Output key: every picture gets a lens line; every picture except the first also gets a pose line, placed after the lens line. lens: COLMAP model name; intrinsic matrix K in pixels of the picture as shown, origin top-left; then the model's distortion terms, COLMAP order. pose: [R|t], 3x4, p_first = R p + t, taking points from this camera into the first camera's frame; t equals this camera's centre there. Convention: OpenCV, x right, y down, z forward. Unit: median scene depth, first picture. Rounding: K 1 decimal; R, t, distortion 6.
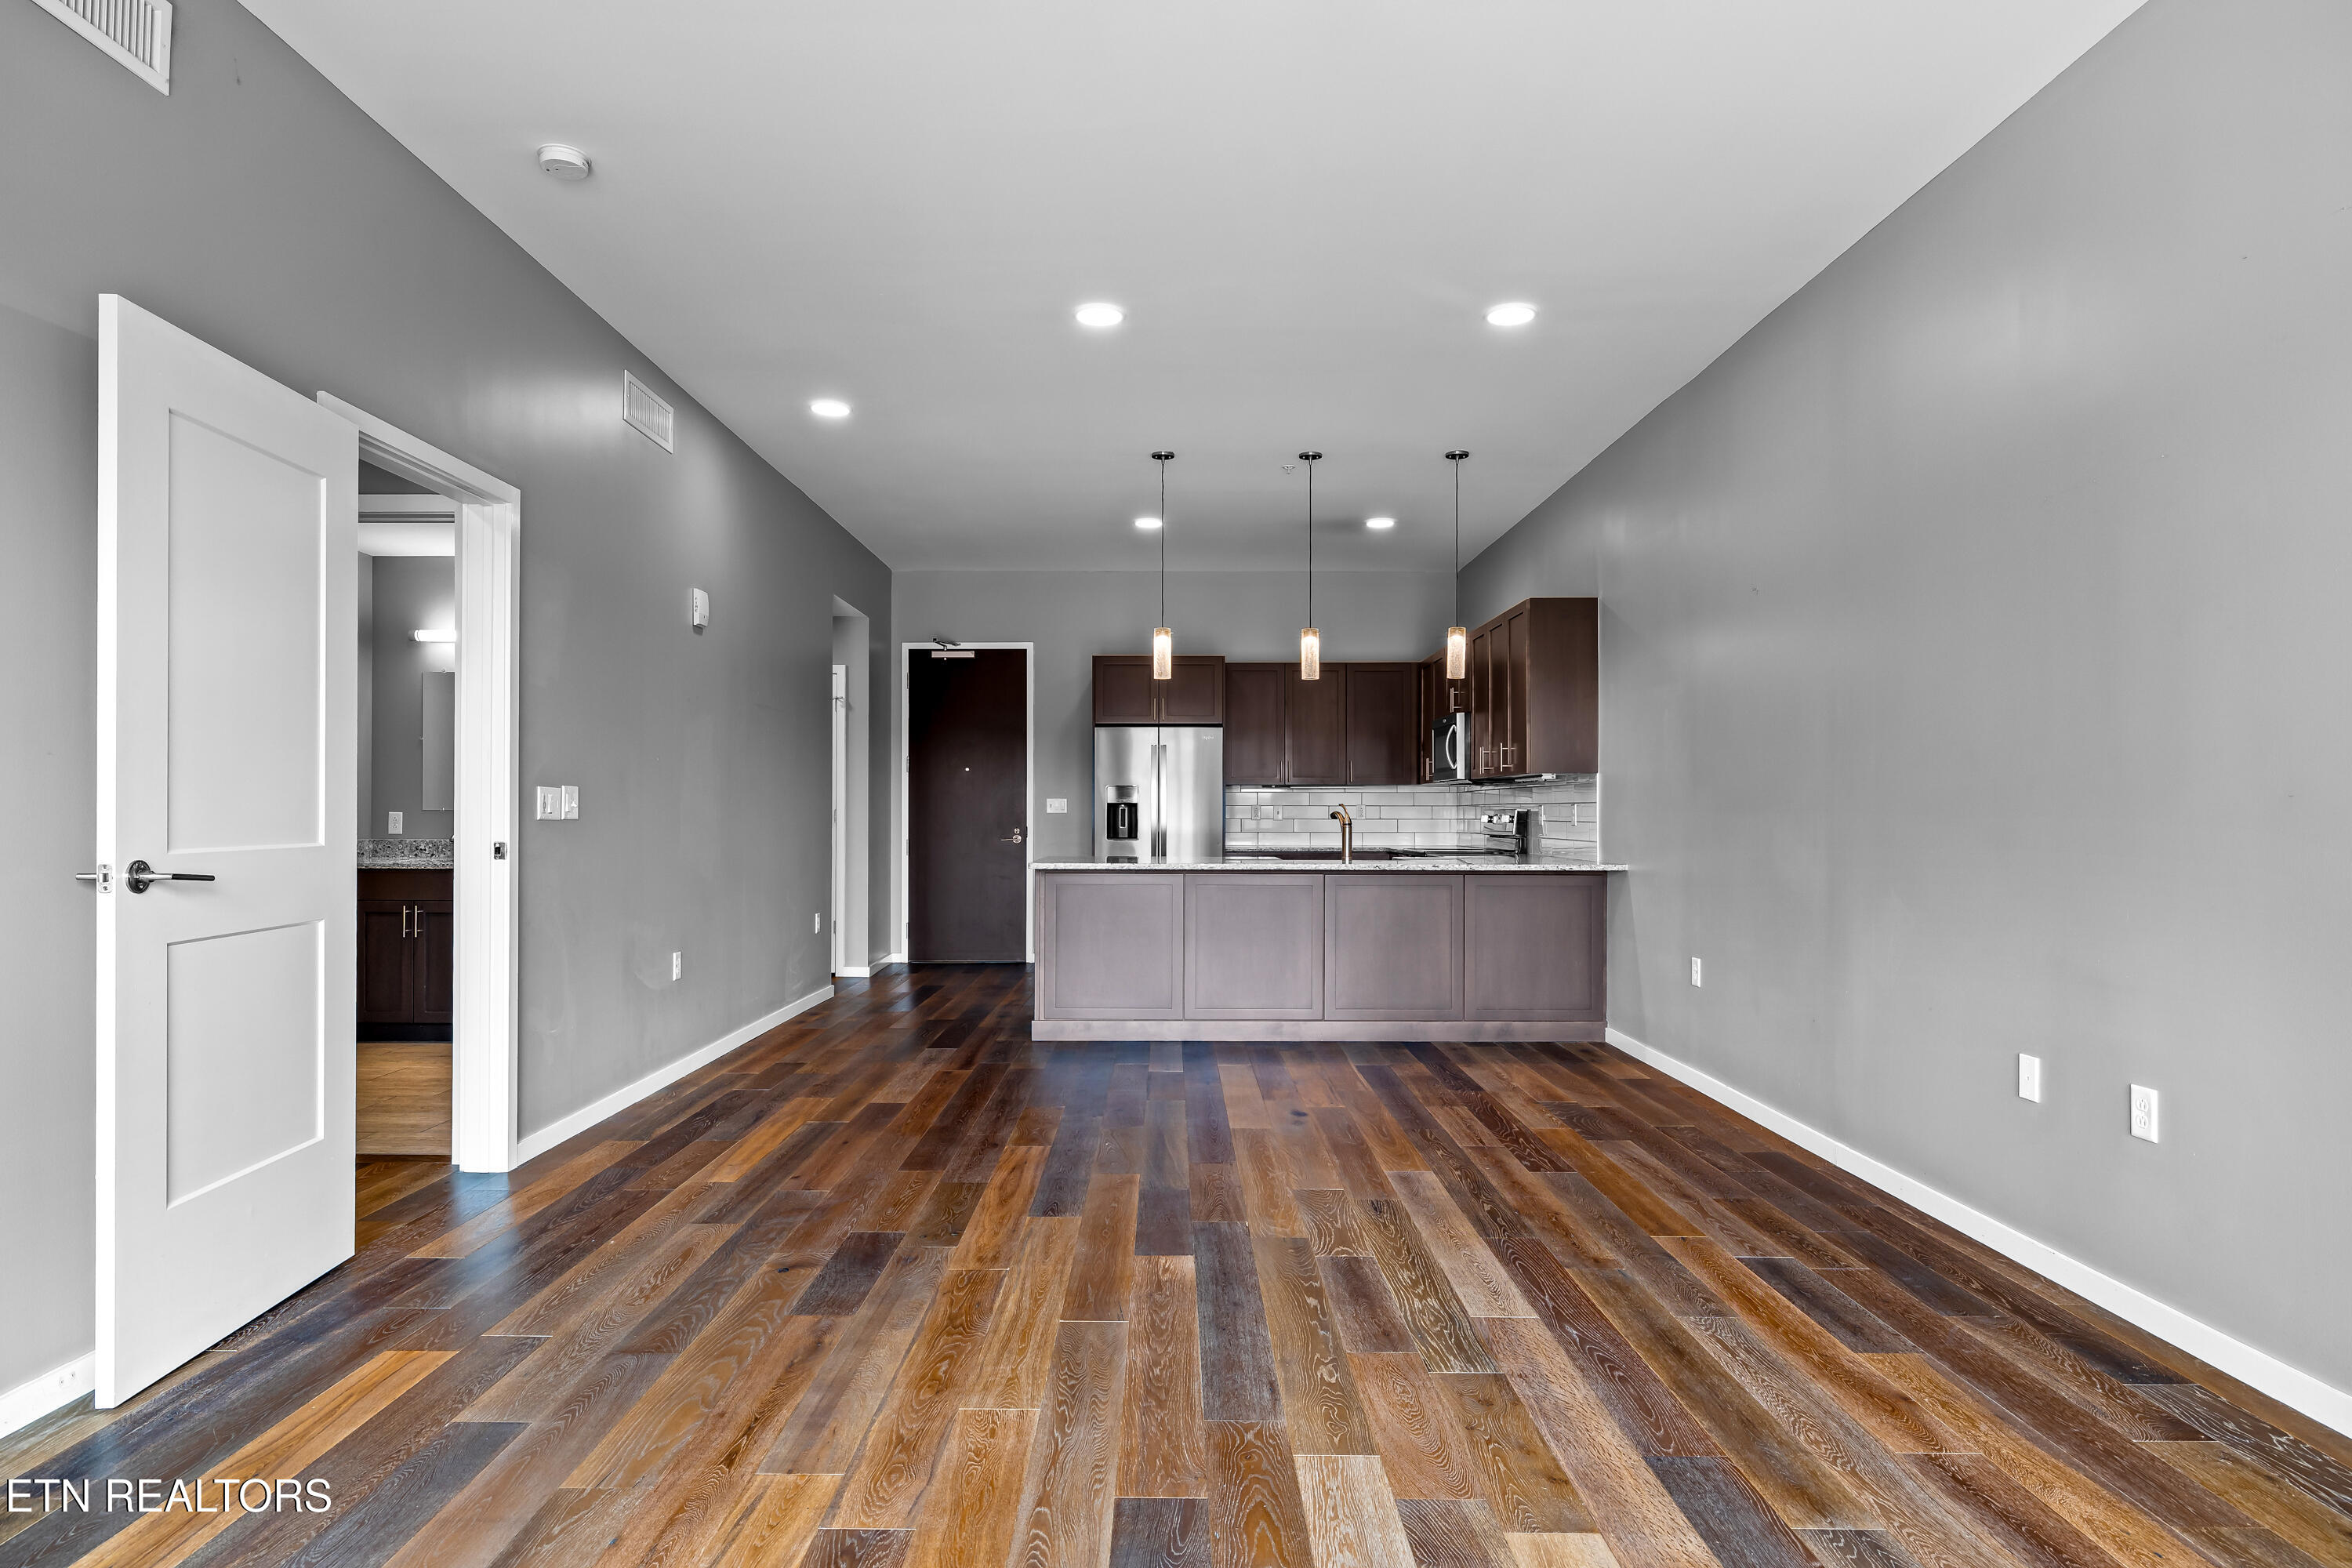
lens RADIAL K [[1298.3, 0, 1176.3], [0, 1298.3, 813.3], [0, 0, 1]] dist [-0.001230, -0.000519]
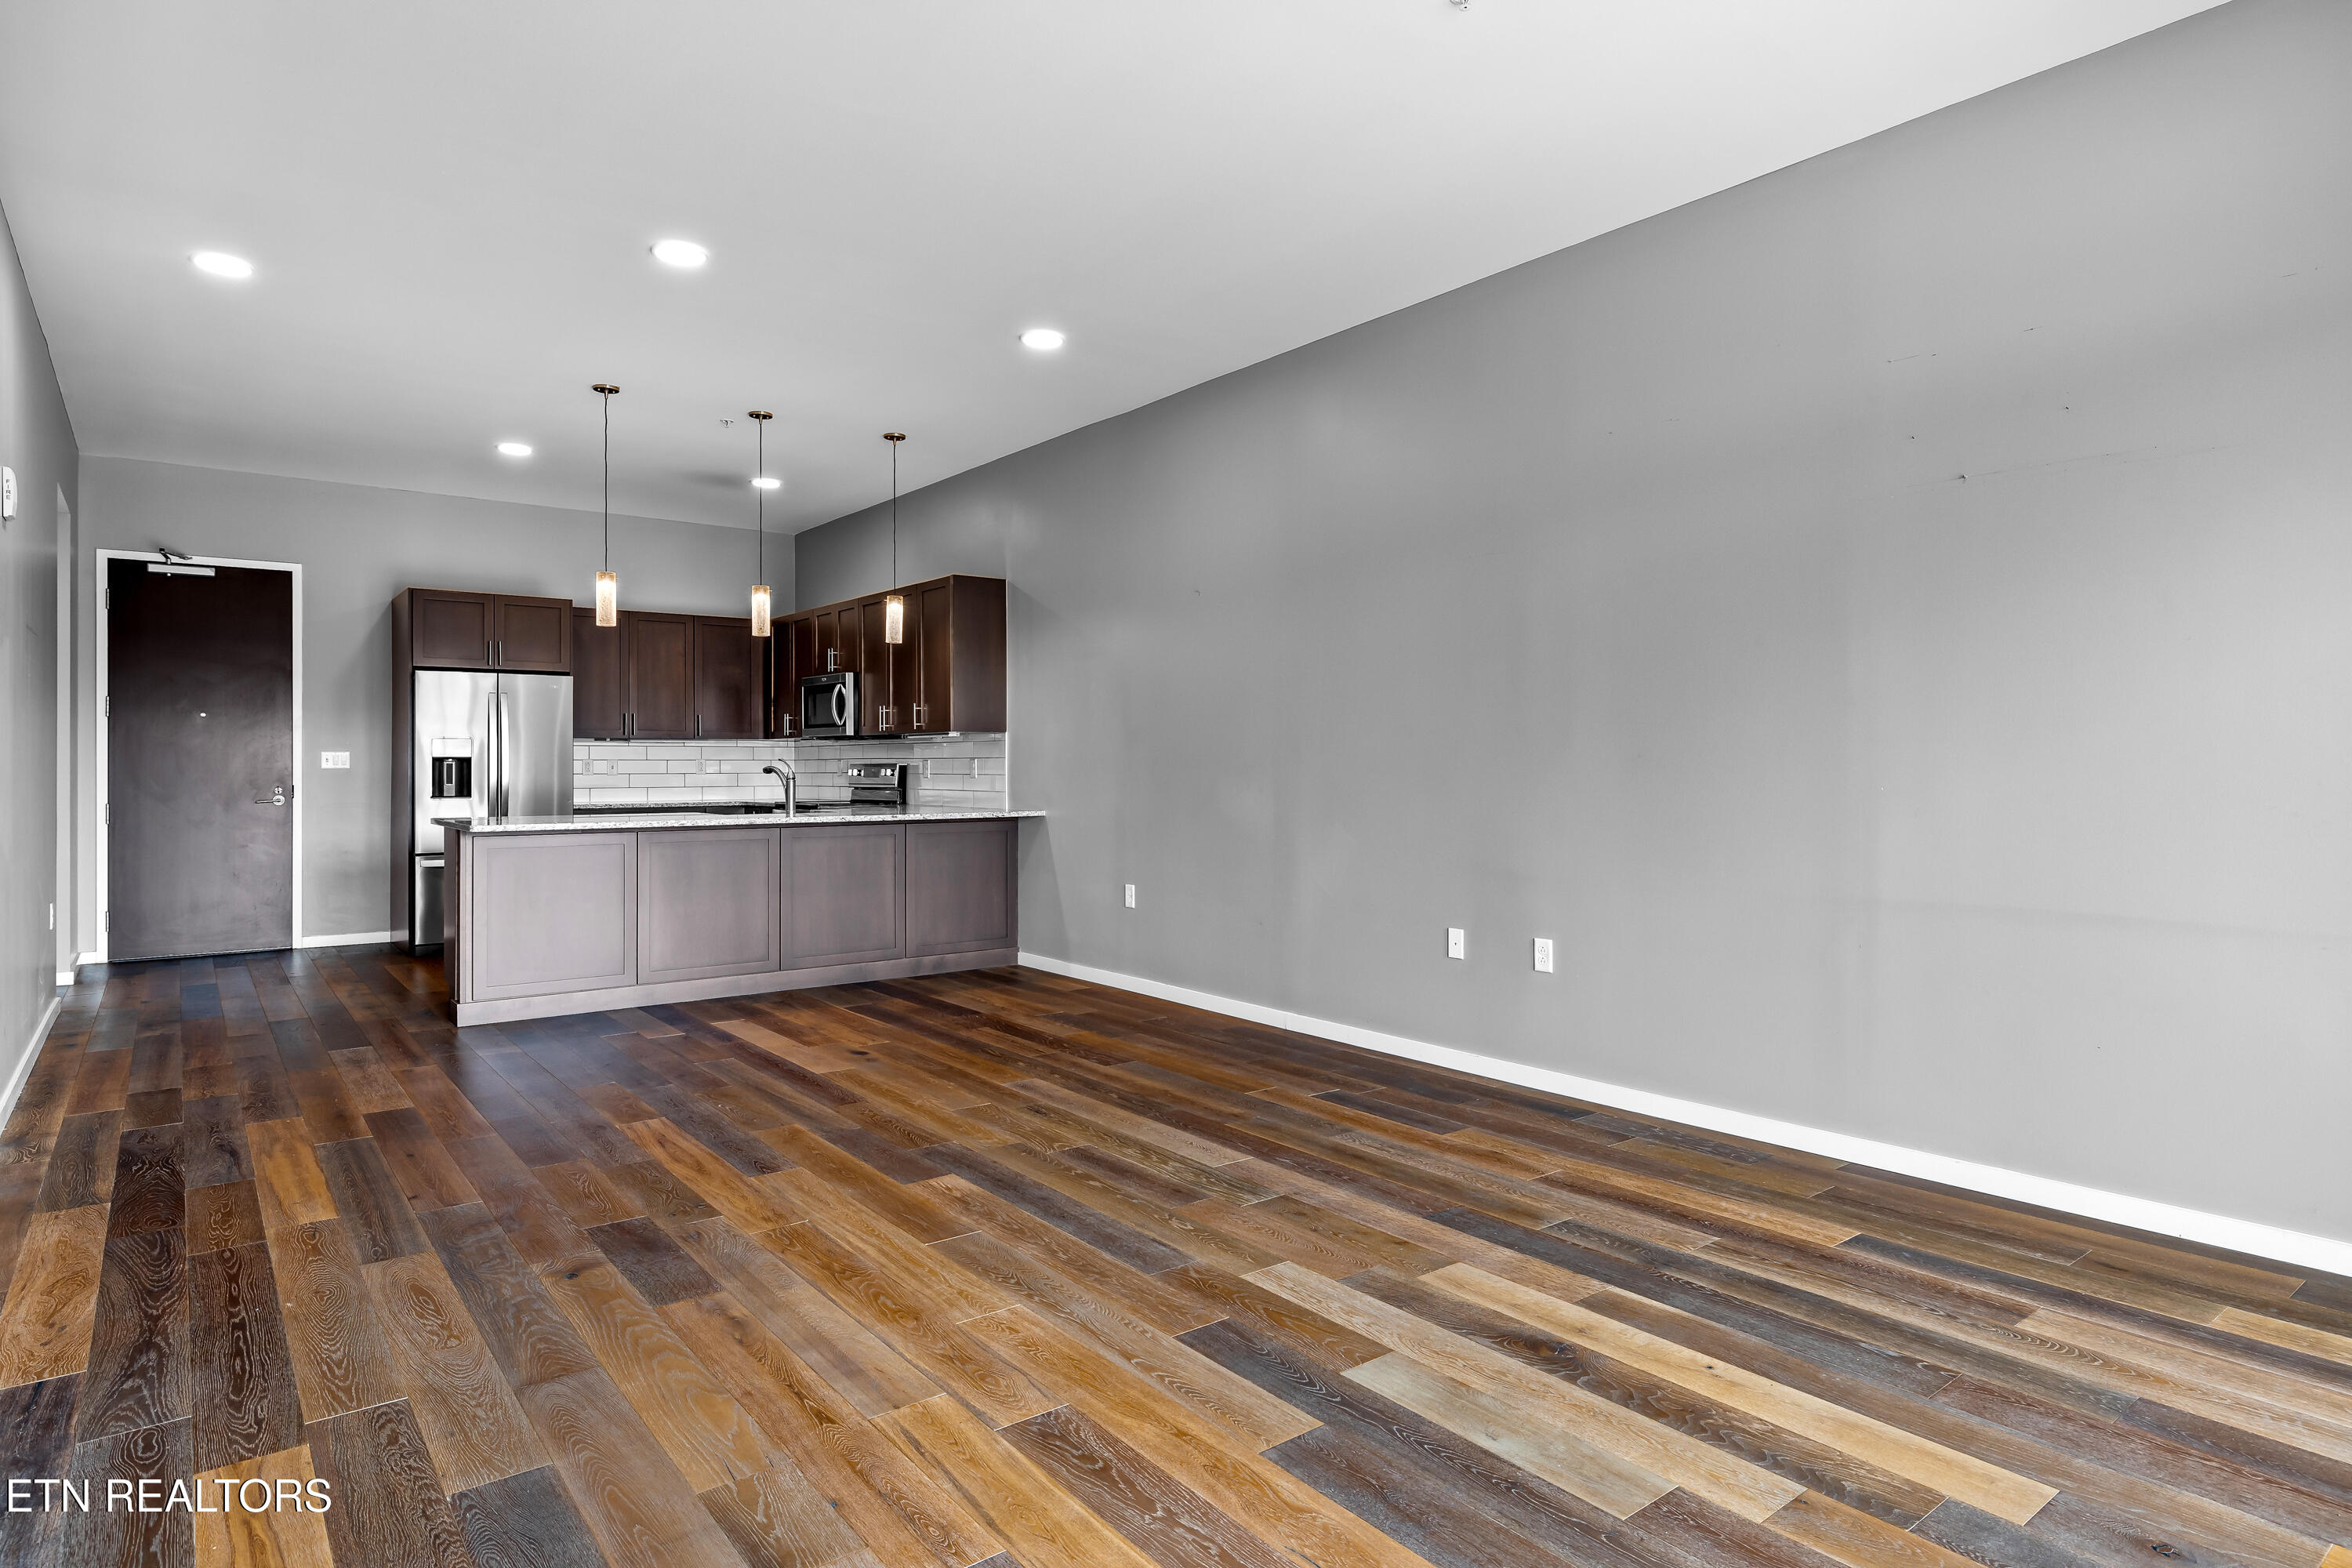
lens RADIAL K [[1269.3, 0, 1171.4], [0, 1269.3, 763.6], [0, 0, 1]] dist [-0.000771, 0.000426]
pose [[0.791375, -0.001846, 0.611328, -0.429673], [0.003119, 0.999995, -0.001017, -0.002426], [-0.611323, 0.002711, 0.791377, 0.036690]]
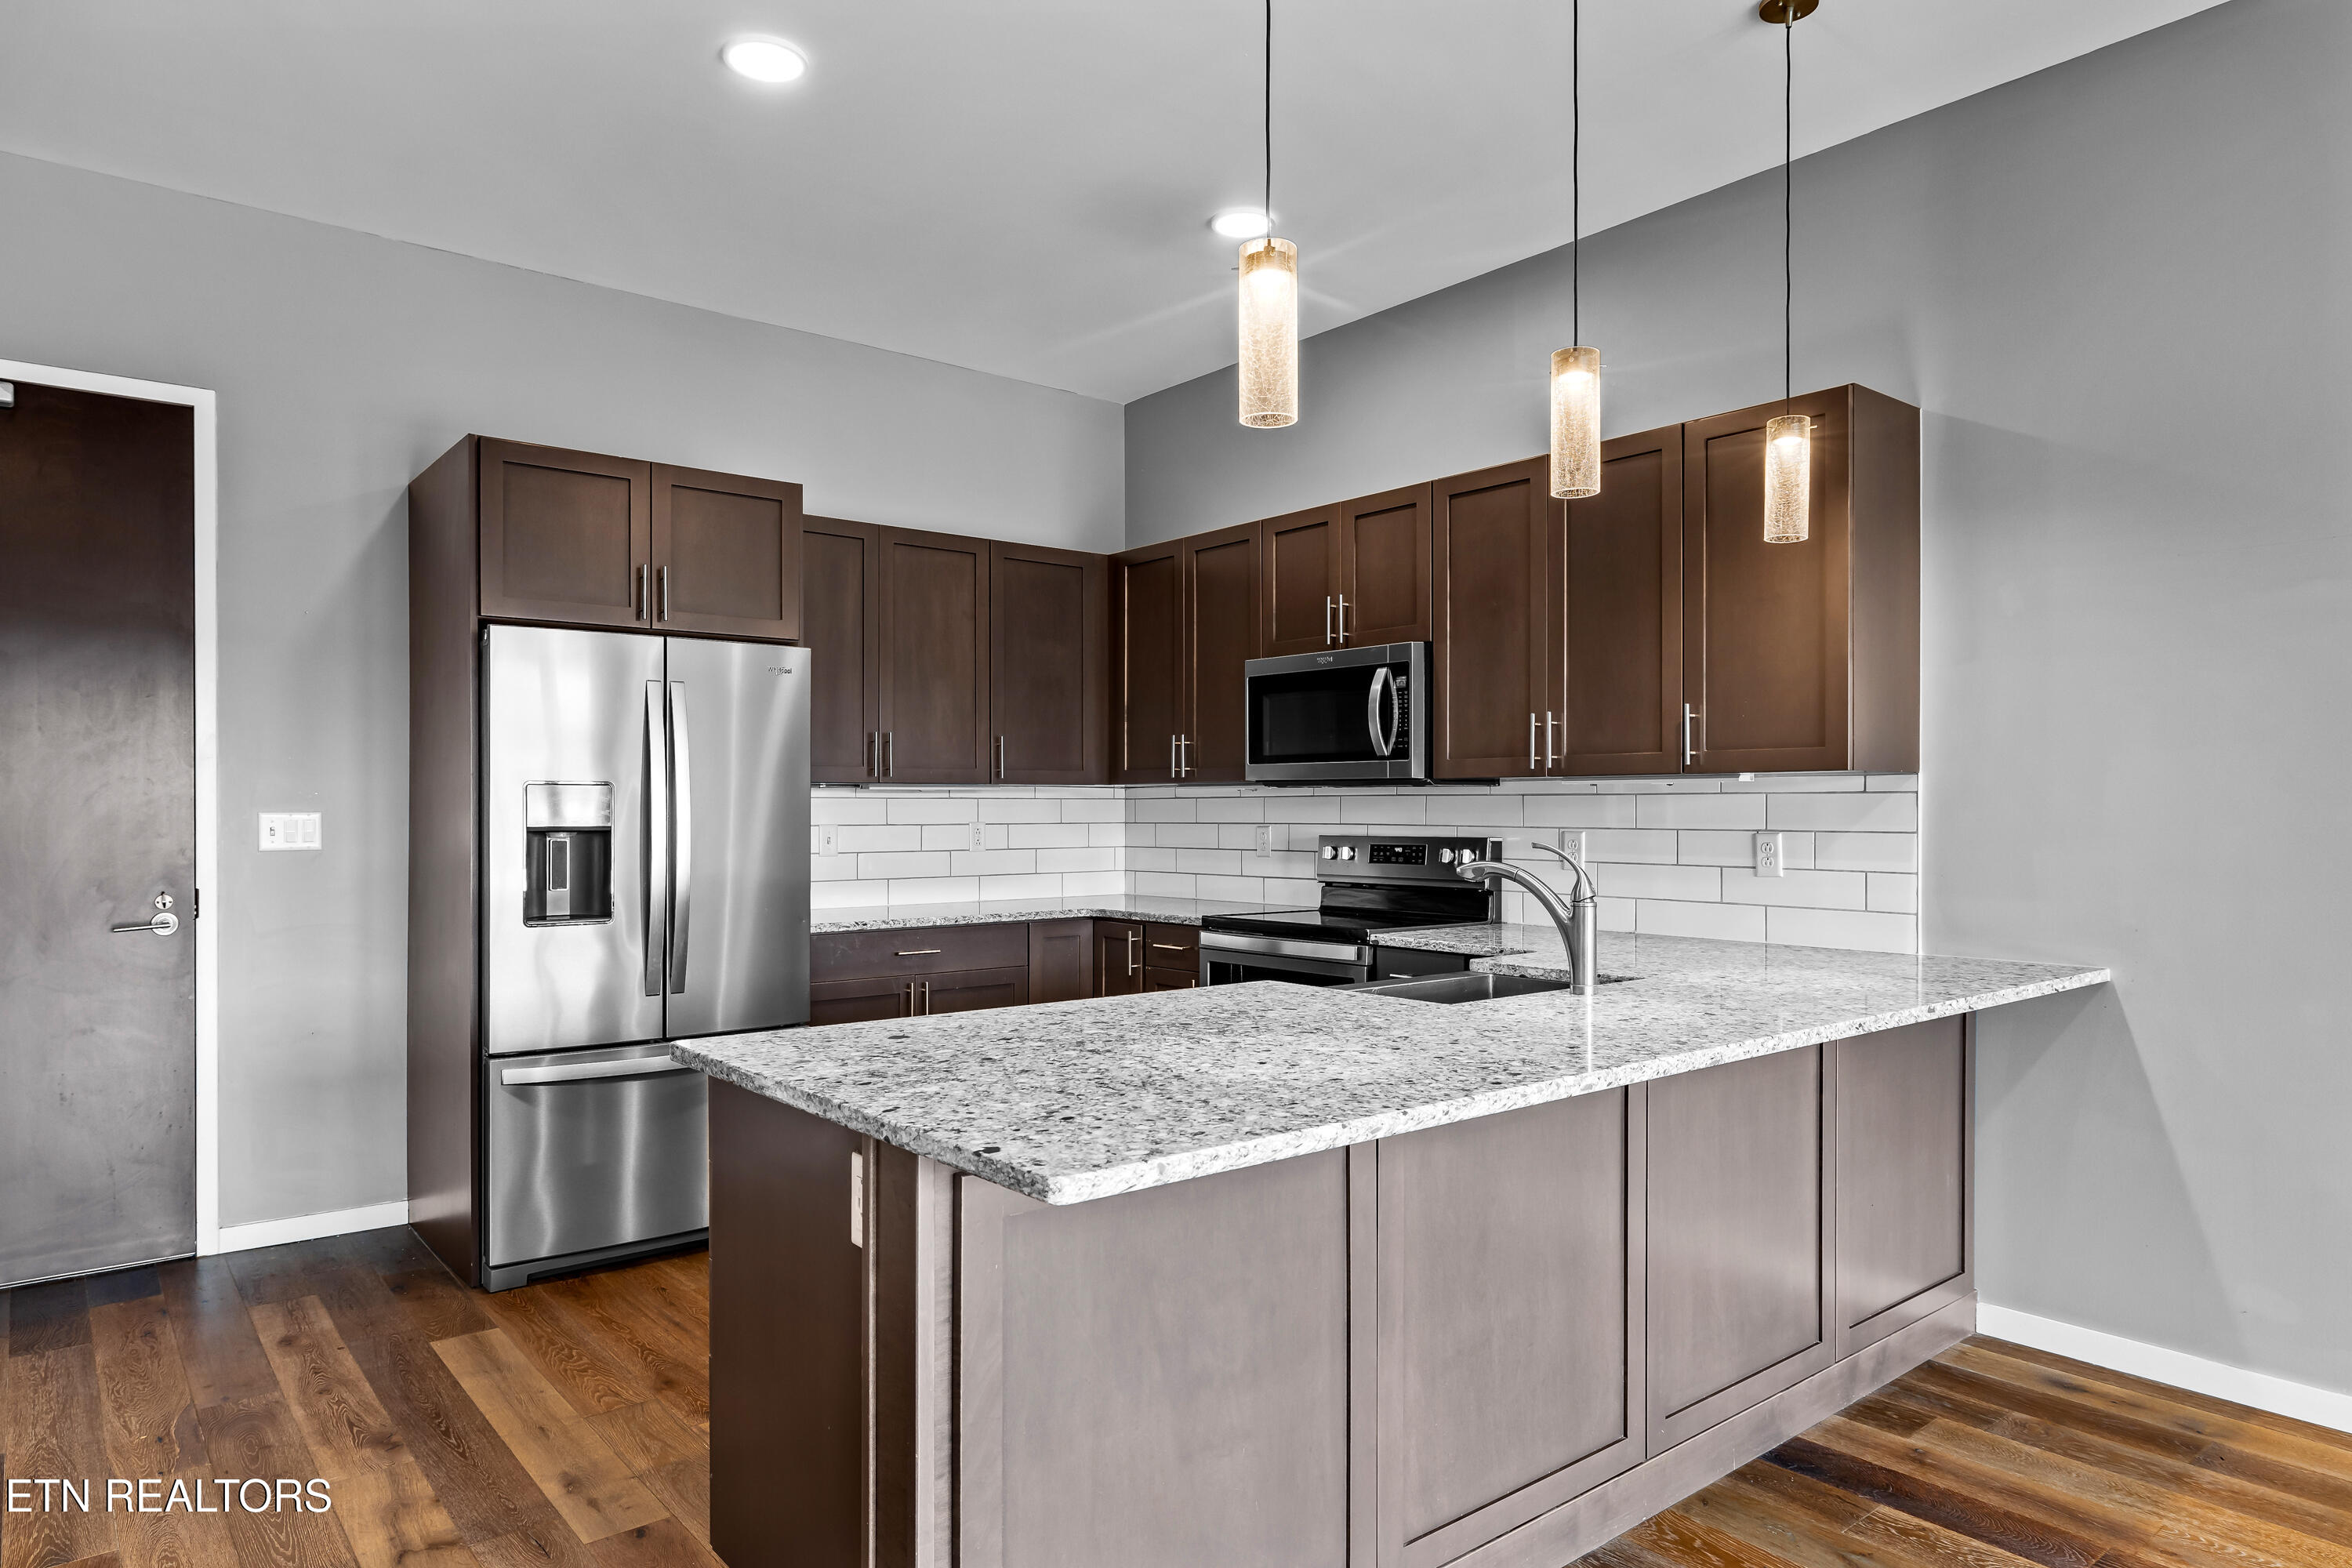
lens RADIAL K [[1406.7, 0, 1173.7], [0, 1406.7, 815.4], [0, 0, 1]] dist [-0.002043, -0.001958]
pose [[0.781403, -0.005477, 0.624003, -0.379508], [0.002214, 0.999980, 0.006005, -0.032133], [-0.624023, -0.003310, 0.781399, 1.330821]]
